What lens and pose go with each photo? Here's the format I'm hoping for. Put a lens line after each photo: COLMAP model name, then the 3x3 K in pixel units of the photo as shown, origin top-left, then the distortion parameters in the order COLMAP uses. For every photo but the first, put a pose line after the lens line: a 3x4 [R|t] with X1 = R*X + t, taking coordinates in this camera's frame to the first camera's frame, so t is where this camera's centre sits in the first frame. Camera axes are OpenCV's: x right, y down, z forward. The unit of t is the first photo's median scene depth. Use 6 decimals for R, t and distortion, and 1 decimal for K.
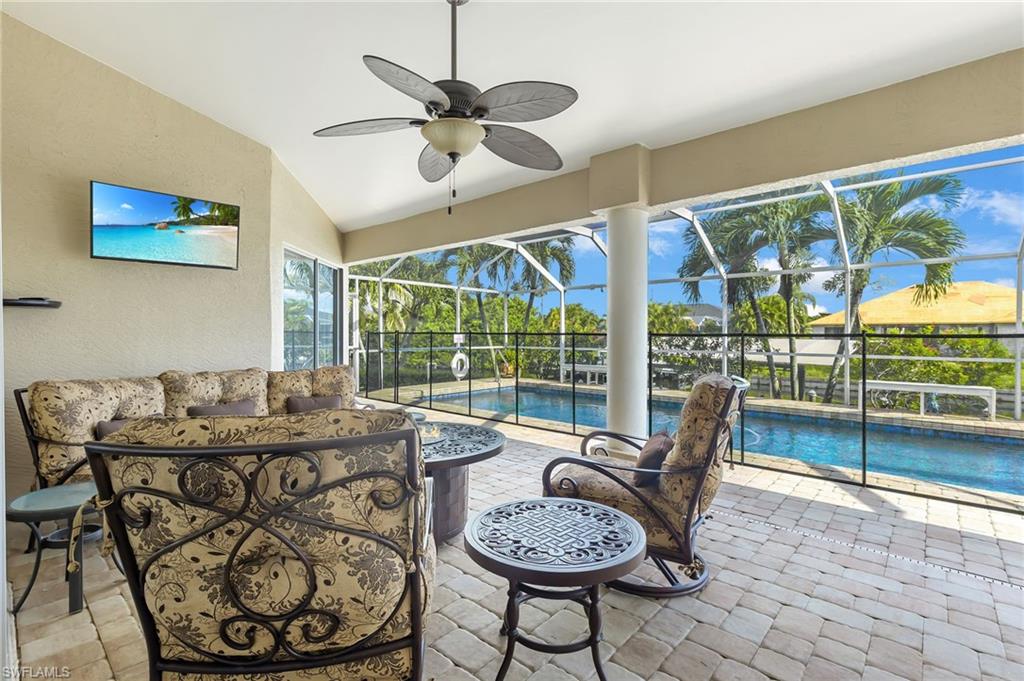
lens RADIAL K [[476.7, 0, 520.4], [0, 476.7, 331.4], [0, 0, 1]] dist [0.005410, -0.001299]
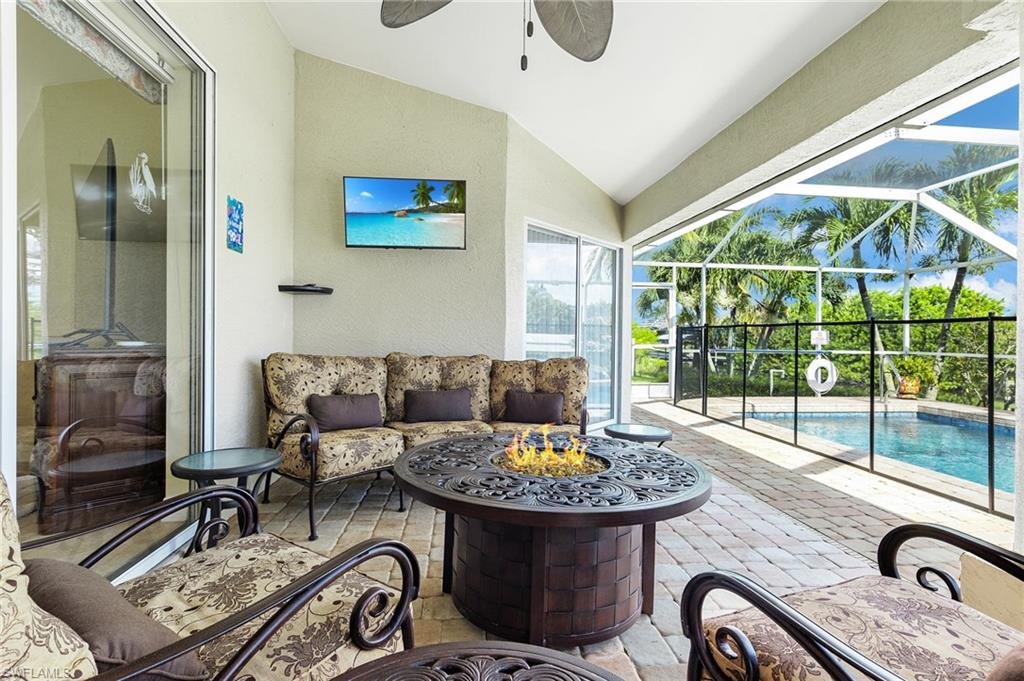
lens RADIAL K [[509.0, 0, 502.7], [0, 509.0, 335.3], [0, 0, 1]] dist [0.002081, -0.000877]
pose [[0.735014, 0.008322, -0.678001, 0.135606], [-0.007904, 0.999962, 0.003705, 0.034725], [0.678006, 0.002636, 0.735051, 0.314195]]
